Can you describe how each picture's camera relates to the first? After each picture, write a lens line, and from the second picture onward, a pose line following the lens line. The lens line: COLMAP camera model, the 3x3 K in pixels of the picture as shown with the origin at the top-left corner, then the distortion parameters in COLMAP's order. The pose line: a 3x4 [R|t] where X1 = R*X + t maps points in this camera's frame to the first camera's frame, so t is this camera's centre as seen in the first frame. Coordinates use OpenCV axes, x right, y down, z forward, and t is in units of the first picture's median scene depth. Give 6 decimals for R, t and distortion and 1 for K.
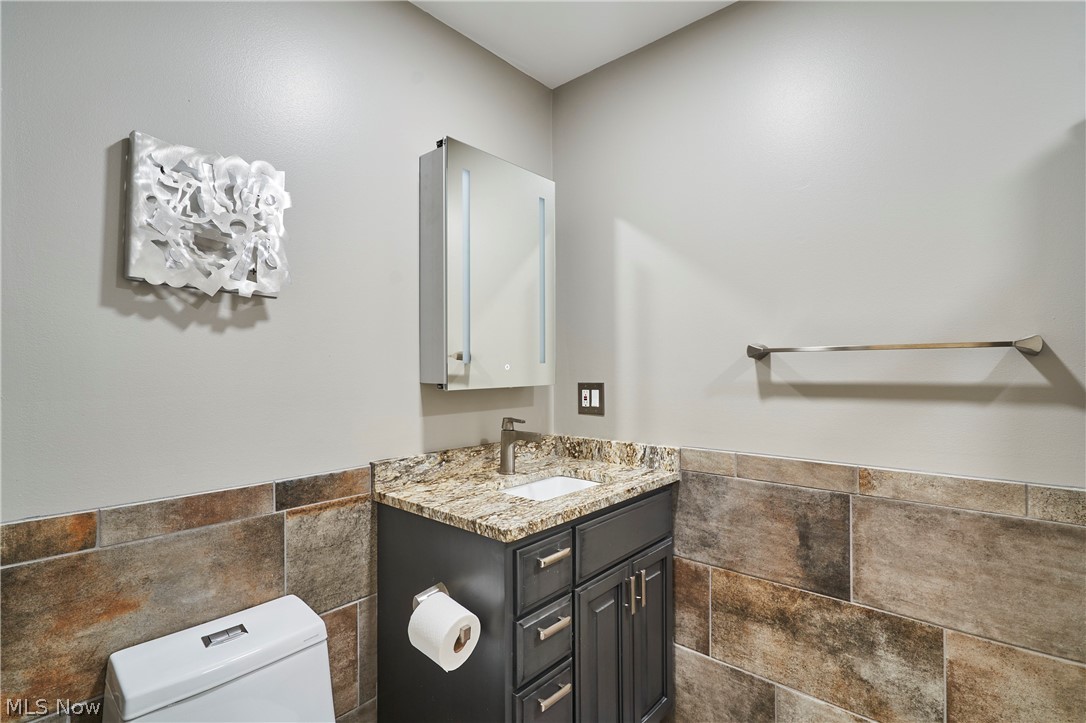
lens RADIAL K [[508.0, 0, 543.2], [0, 508.0, 361.0], [0, 0, 1]] dist [0.001108, -0.000739]
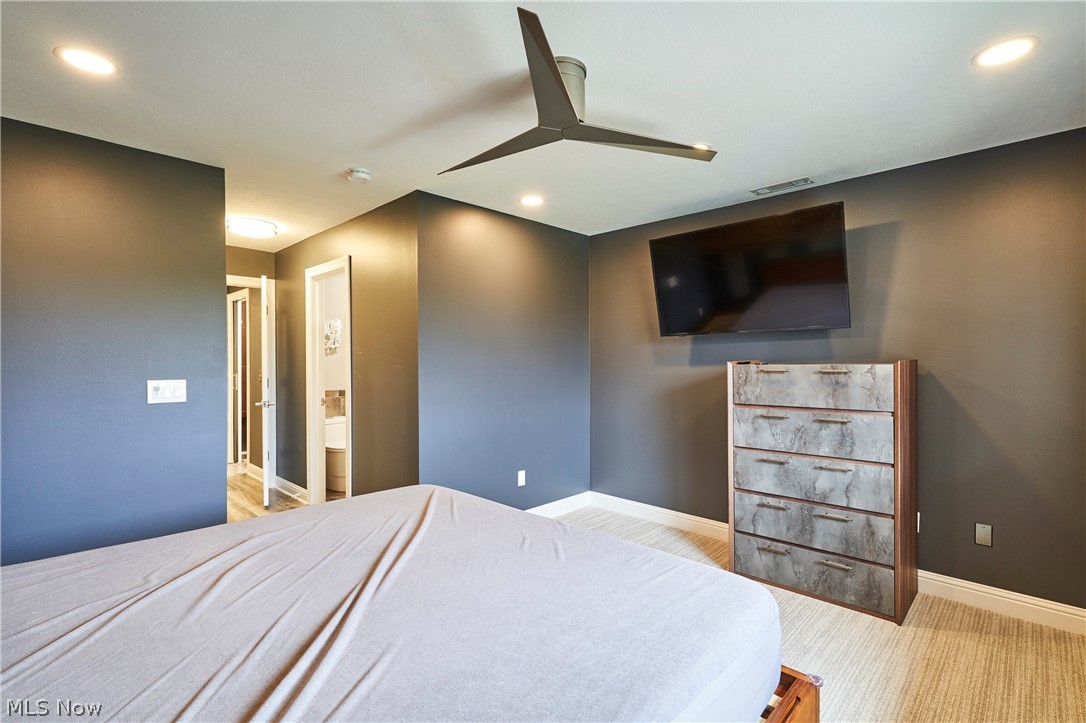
lens RADIAL K [[508.0, 0, 542.6], [0, 508.0, 361.8], [0, 0, 1]] dist [0.001108, -0.000739]
pose [[0.999157, 0.000760, -0.041035, 1.489963], [-0.000427, 0.999967, 0.008123, -0.043520], [0.041040, -0.008099, 0.999125, -3.493485]]
